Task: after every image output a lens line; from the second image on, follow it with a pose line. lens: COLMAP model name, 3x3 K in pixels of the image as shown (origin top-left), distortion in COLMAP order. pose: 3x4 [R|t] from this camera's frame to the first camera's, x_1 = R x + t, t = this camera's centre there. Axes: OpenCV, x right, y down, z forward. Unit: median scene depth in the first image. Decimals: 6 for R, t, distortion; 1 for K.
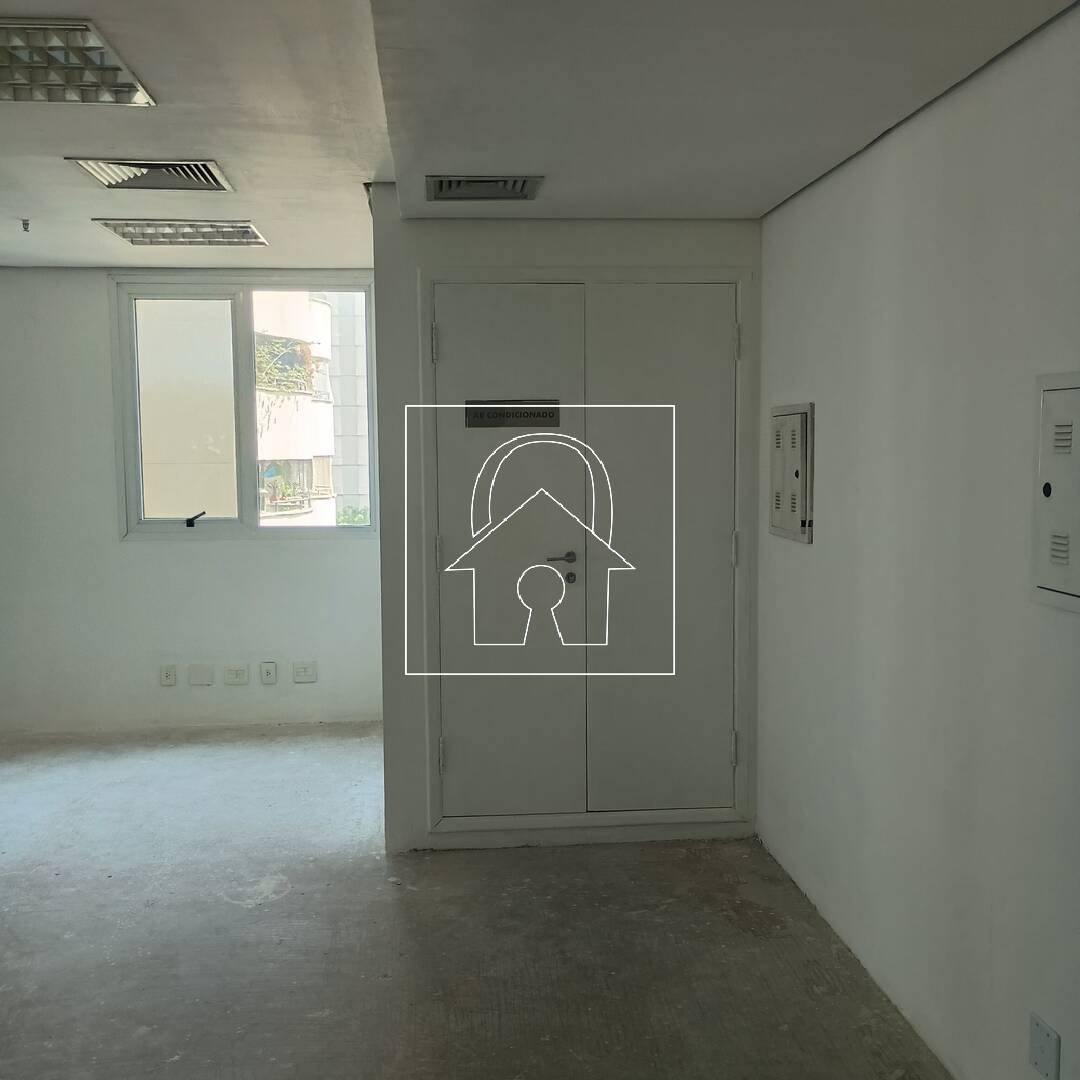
lens RADIAL K [[1184.3, 0, 540.0], [0, 1184.3, 540.0], [0, 0, 1]] dist [0.035237, -0.019456]
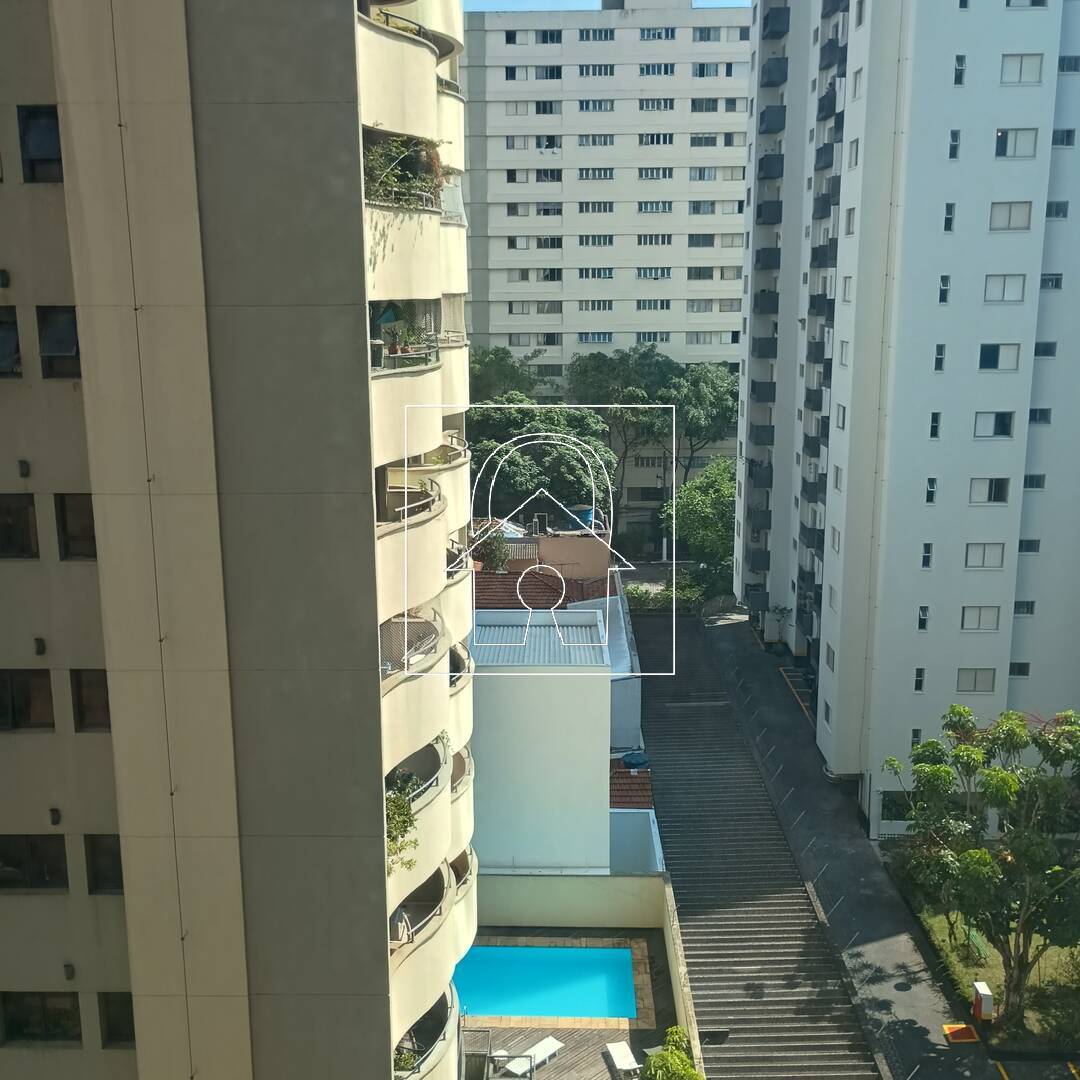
lens RADIAL K [[1184.3, 0, 540.0], [0, 1184.3, 540.0], [0, 0, 1]] dist [0.035237, -0.019456]
pose [[0.994187, 0.026495, -0.104357, -0.041368], [-0.012213, 0.990744, 0.135192, -0.017377], [0.106973, -0.133131, 0.985309, 0.216126]]
